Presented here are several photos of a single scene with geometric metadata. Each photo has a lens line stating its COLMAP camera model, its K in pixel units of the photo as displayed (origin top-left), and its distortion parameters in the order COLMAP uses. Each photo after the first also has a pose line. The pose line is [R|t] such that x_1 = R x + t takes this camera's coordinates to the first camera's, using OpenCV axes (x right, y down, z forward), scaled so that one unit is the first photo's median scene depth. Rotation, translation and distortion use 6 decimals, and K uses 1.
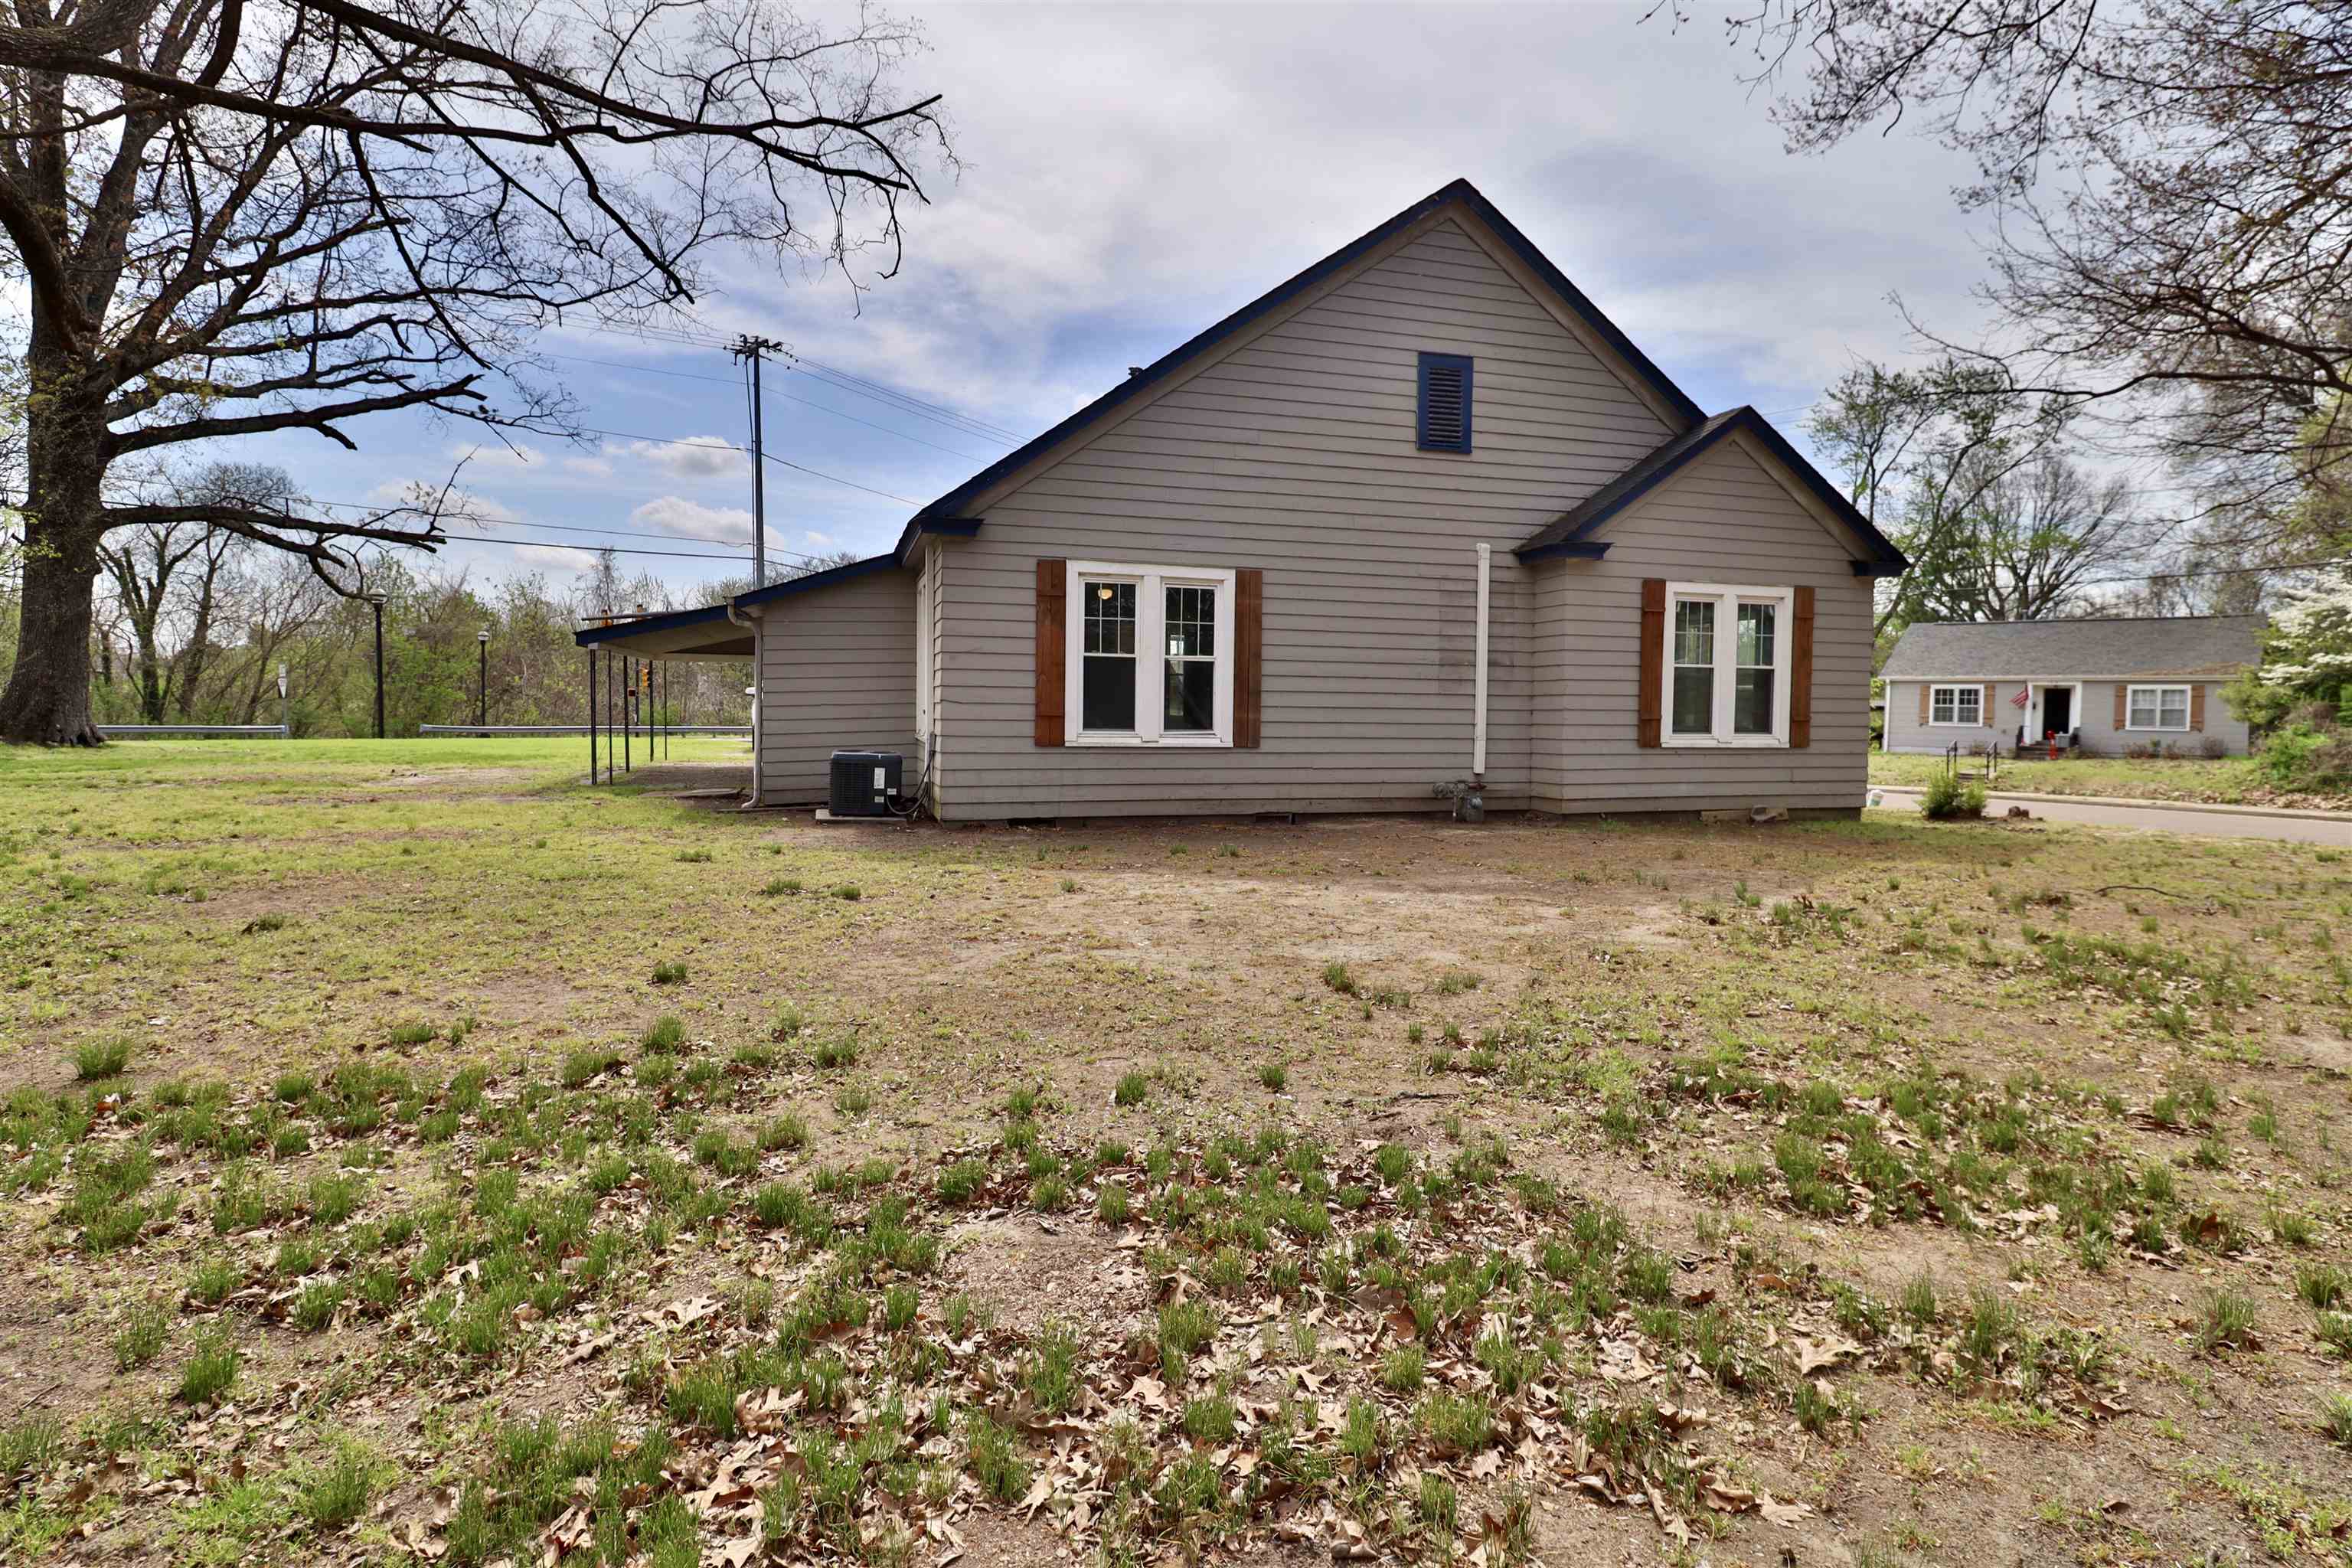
lens RADIAL K [[1213.7, 0, 1170.5], [0, 1213.7, 770.2], [0, 0, 1]] dist [0.000803, -0.014332]
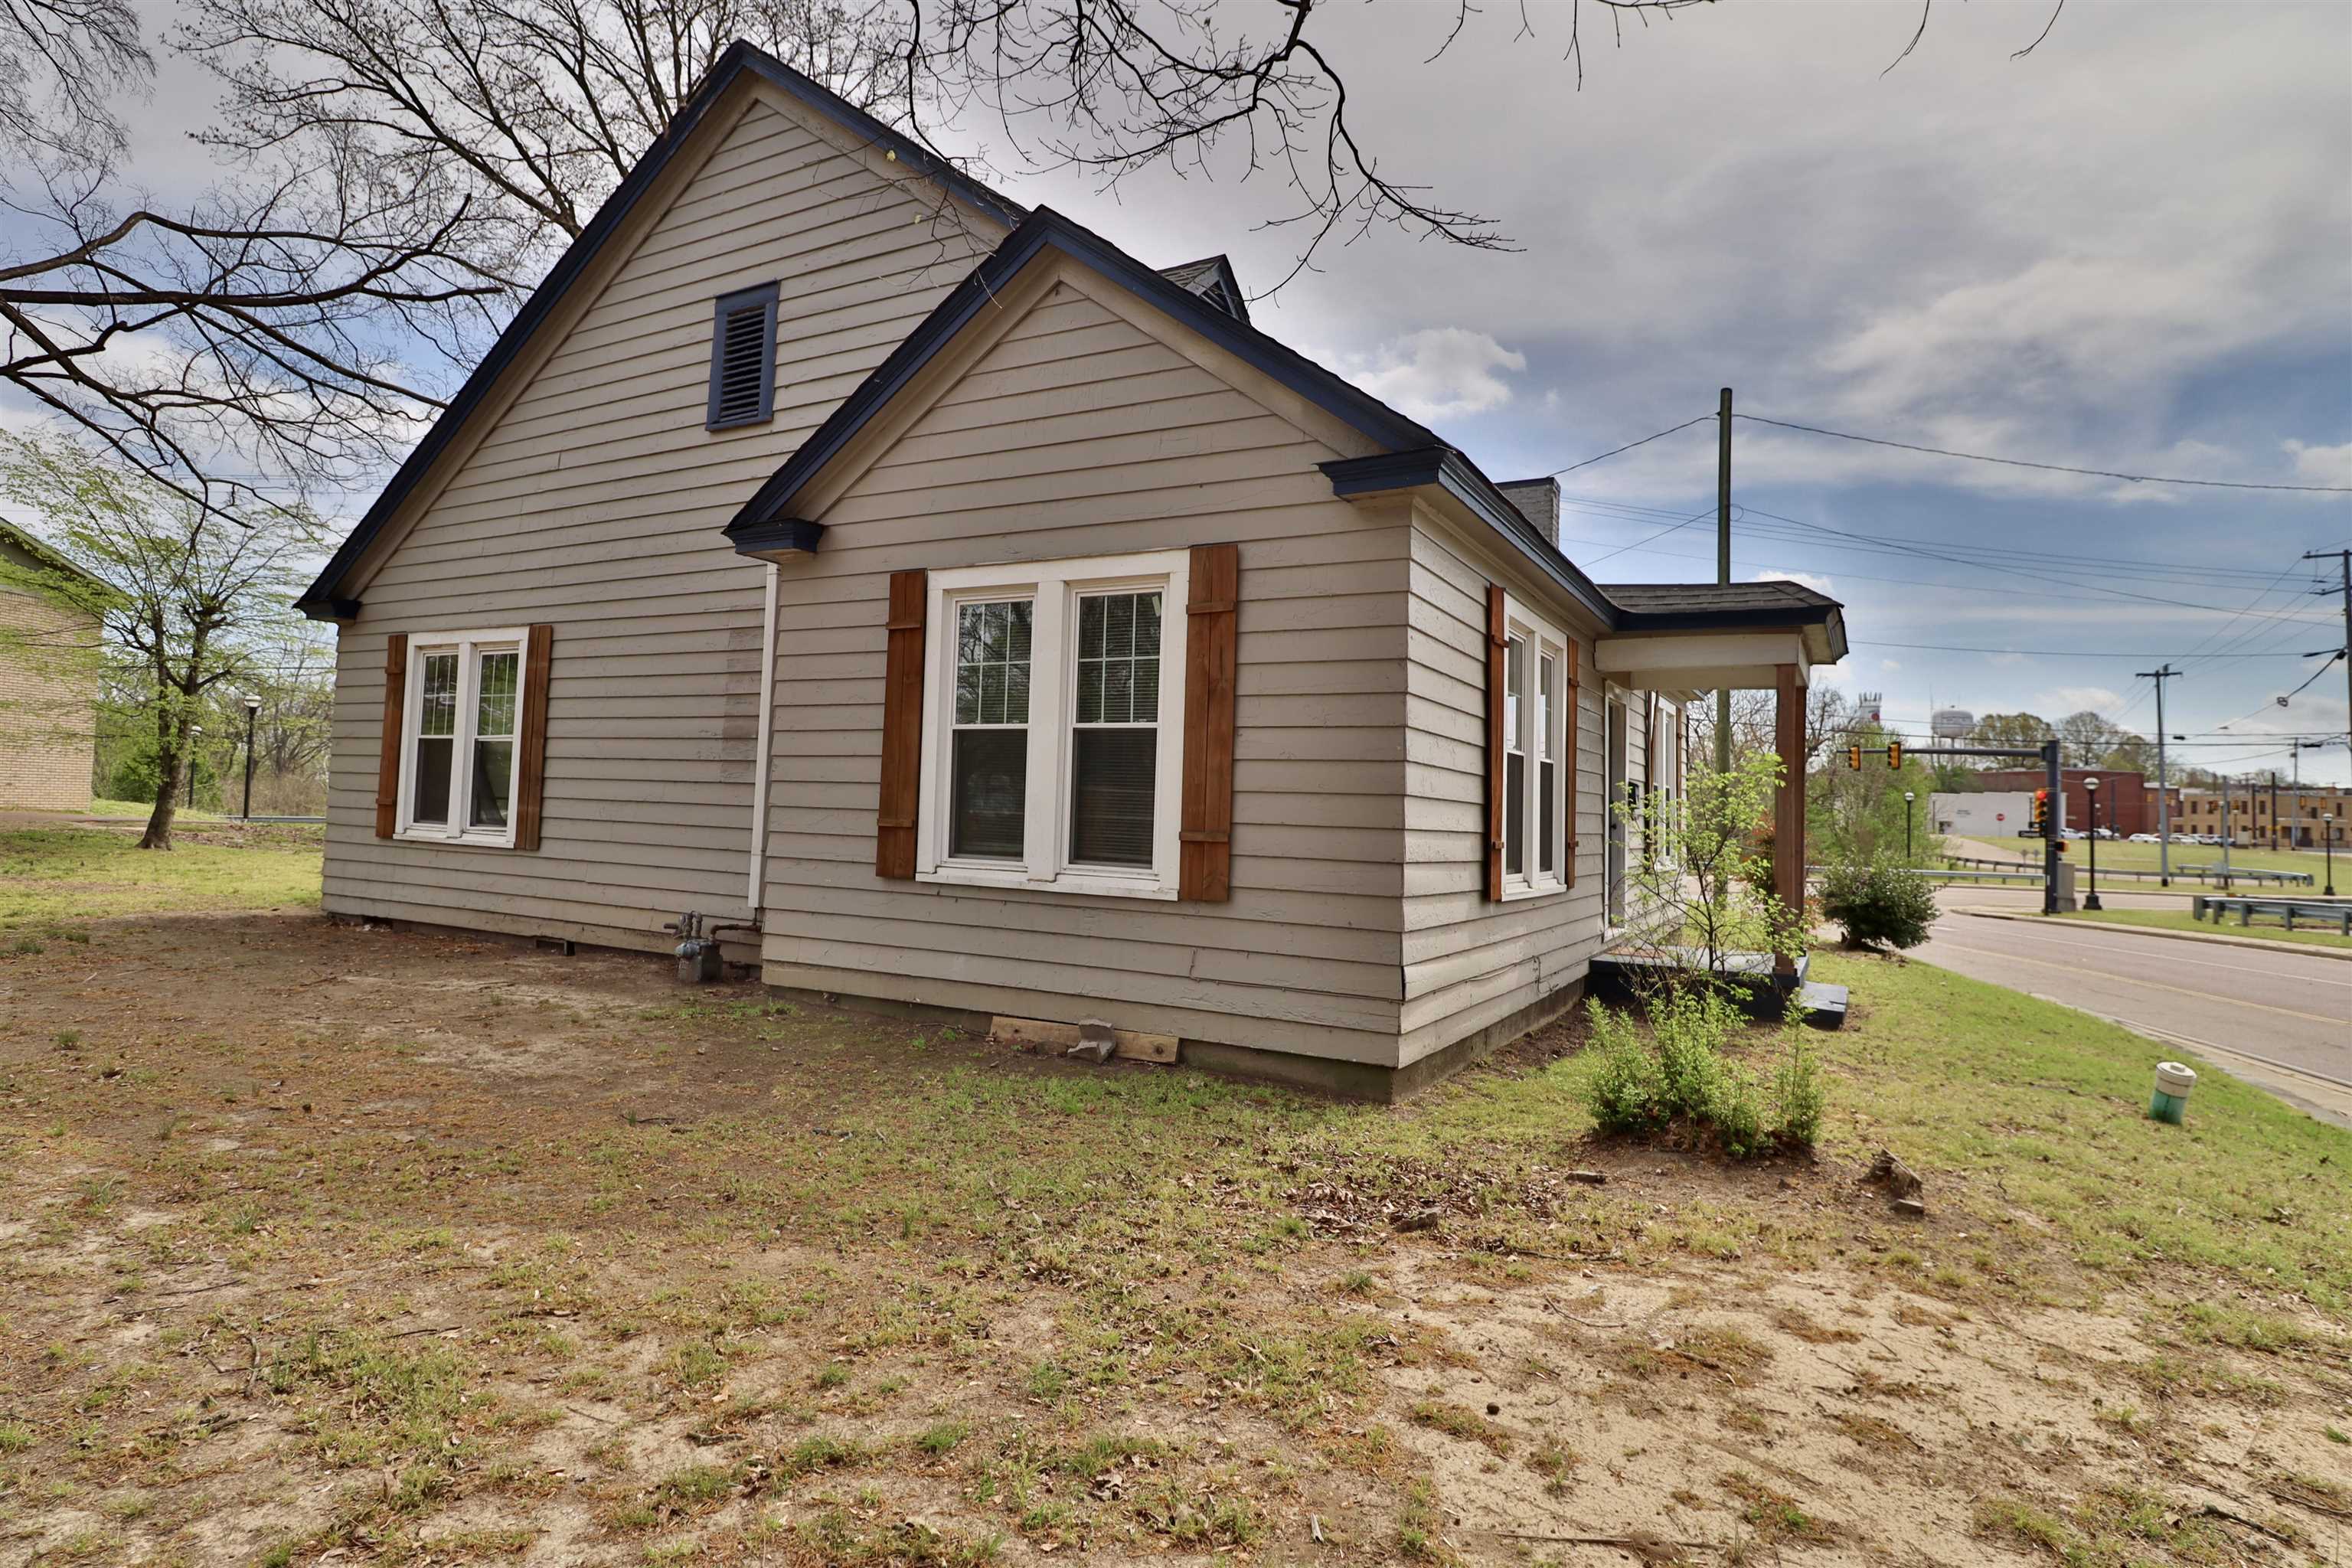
lens RADIAL K [[1213.7, 0, 1168.0], [0, 1213.7, 764.3], [0, 0, 1]] dist [0.000803, -0.014332]
pose [[0.698287, -0.017764, -0.715597, 0.873860], [-0.064205, 0.994108, -0.087329, -0.030590], [0.712932, 0.106926, 0.693033, 0.717610]]
